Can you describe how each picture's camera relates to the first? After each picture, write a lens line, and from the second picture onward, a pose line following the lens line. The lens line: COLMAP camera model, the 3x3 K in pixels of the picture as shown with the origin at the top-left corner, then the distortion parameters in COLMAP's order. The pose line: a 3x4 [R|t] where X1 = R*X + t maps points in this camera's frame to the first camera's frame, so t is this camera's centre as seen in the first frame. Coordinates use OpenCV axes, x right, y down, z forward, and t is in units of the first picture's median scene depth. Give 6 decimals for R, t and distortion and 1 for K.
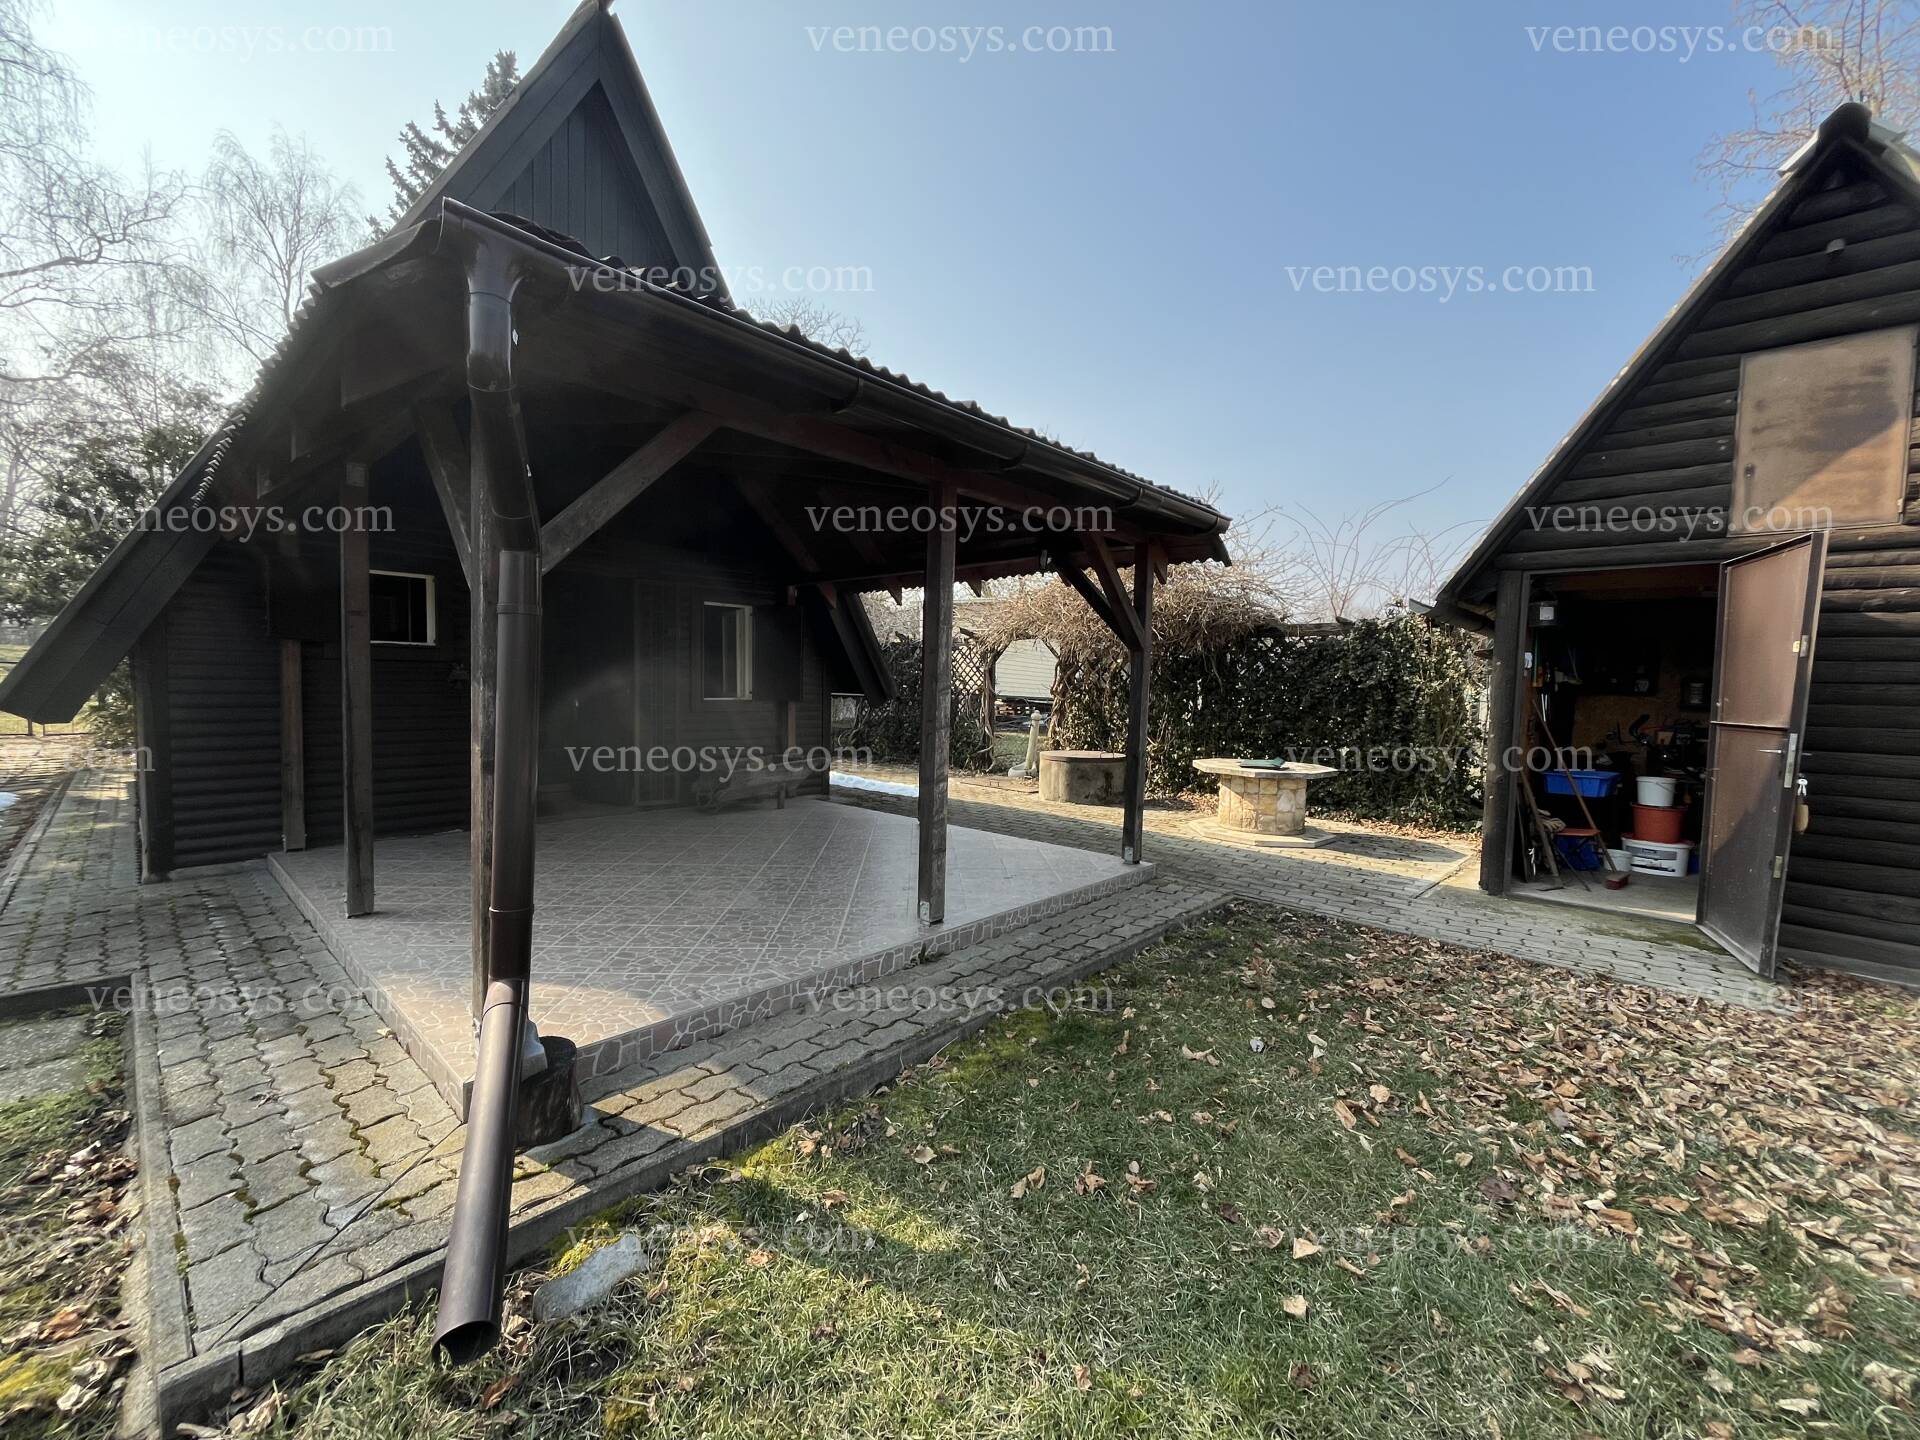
lens RADIAL K [[772.7, 0, 951.9], [0, 772.7, 721.8], [0, 0, 1]] dist [-0.003768, 0.000028]
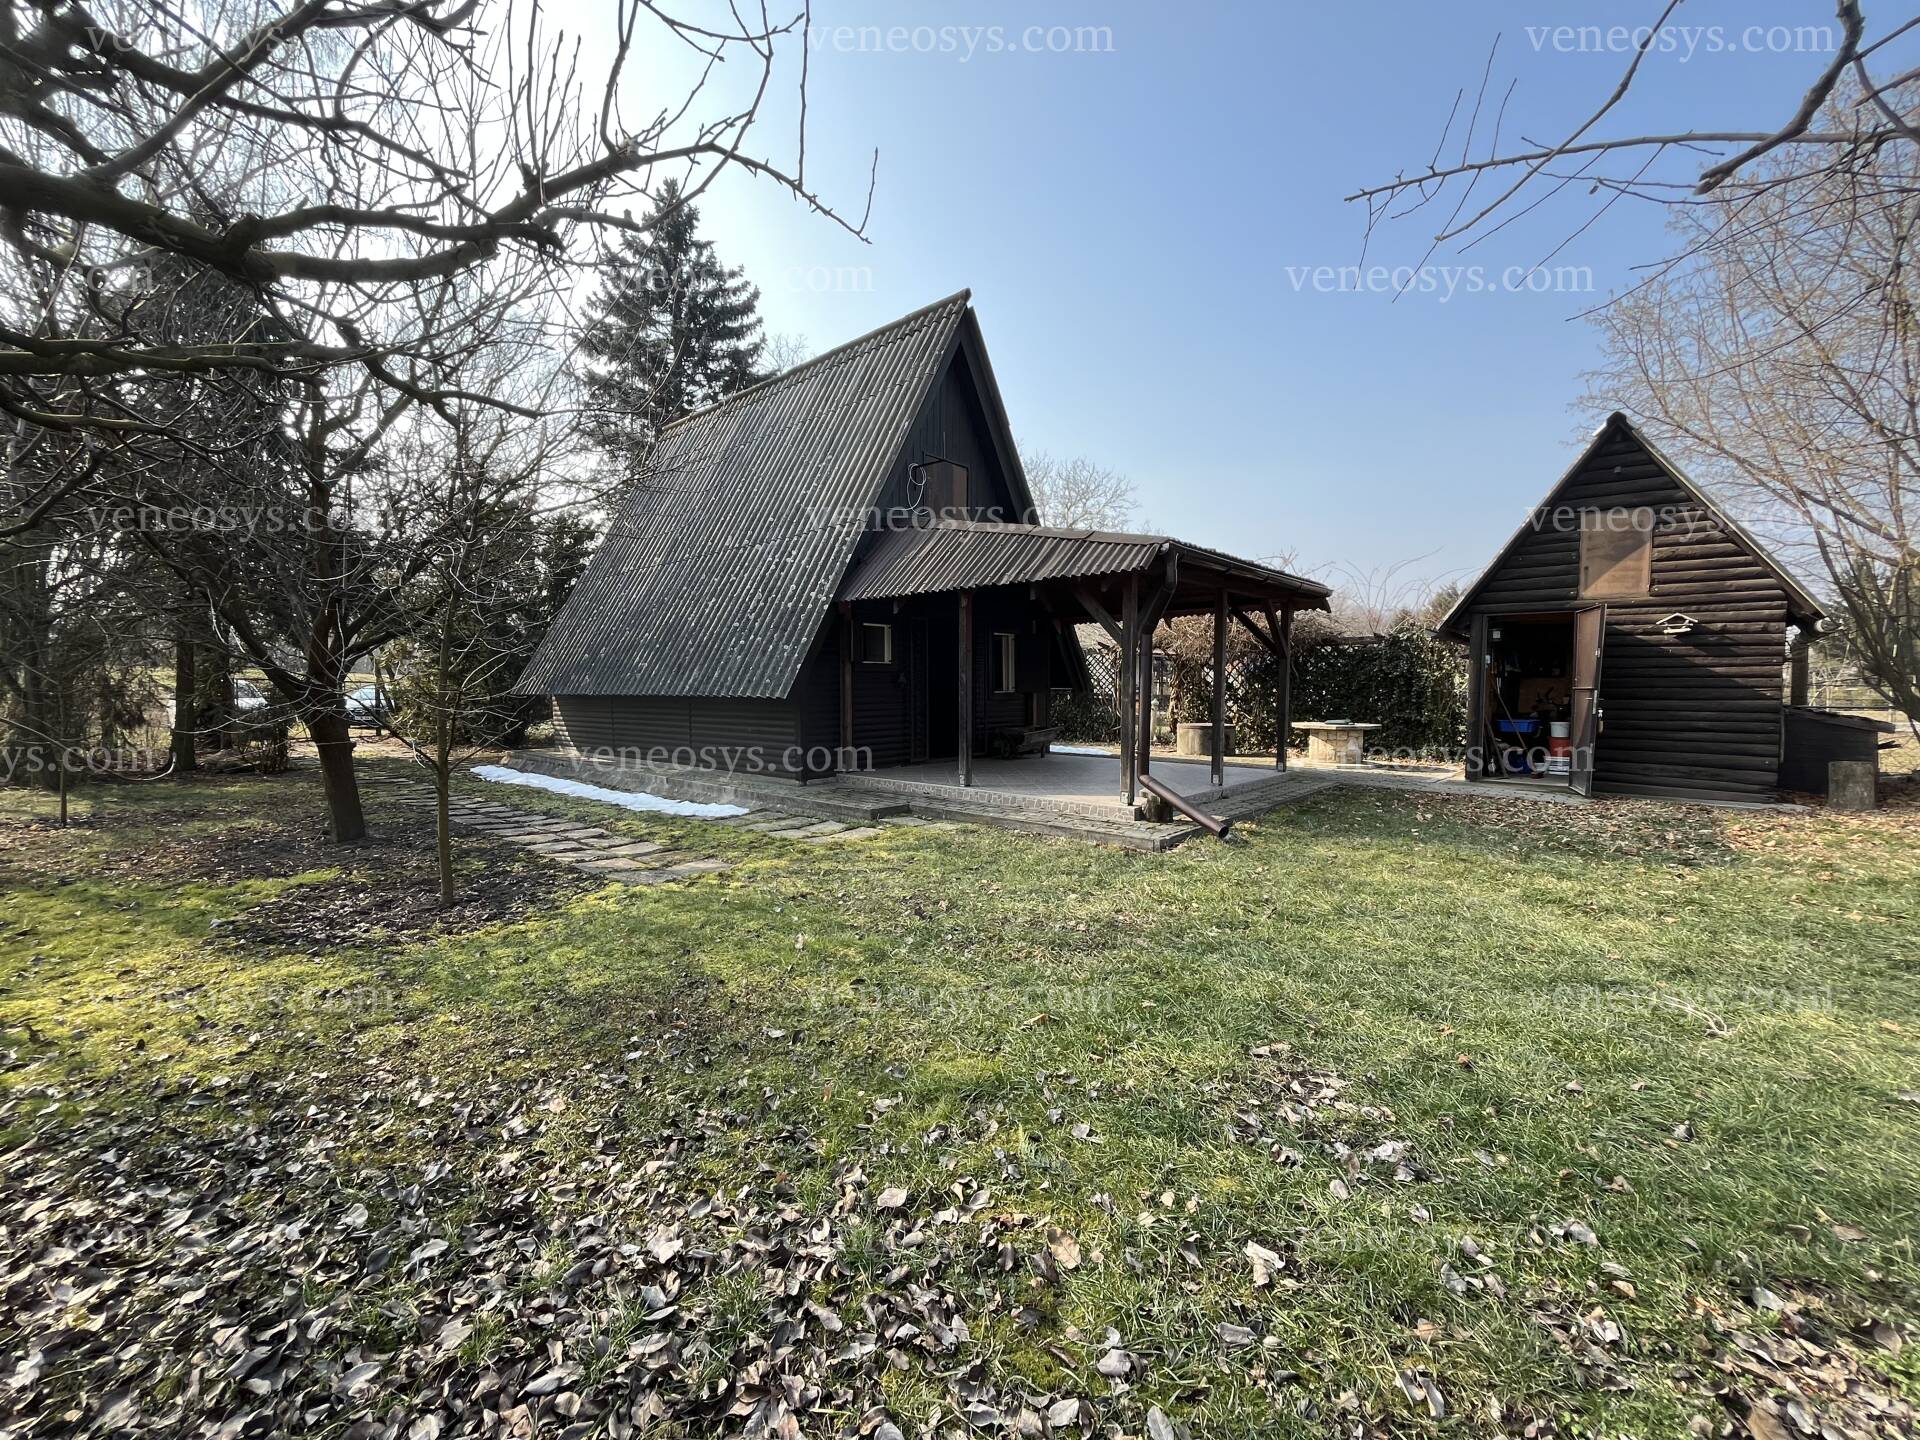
lens RADIAL K [[772.7, 0, 951.9], [0, 772.7, 721.8], [0, 0, 1]] dist [-0.003768, 0.000028]
pose [[0.999746, -0.021386, 0.007156, -0.557064], [0.021405, 0.999768, -0.002600, 0.047949], [-0.007098, 0.002753, 0.999971, -0.844004]]
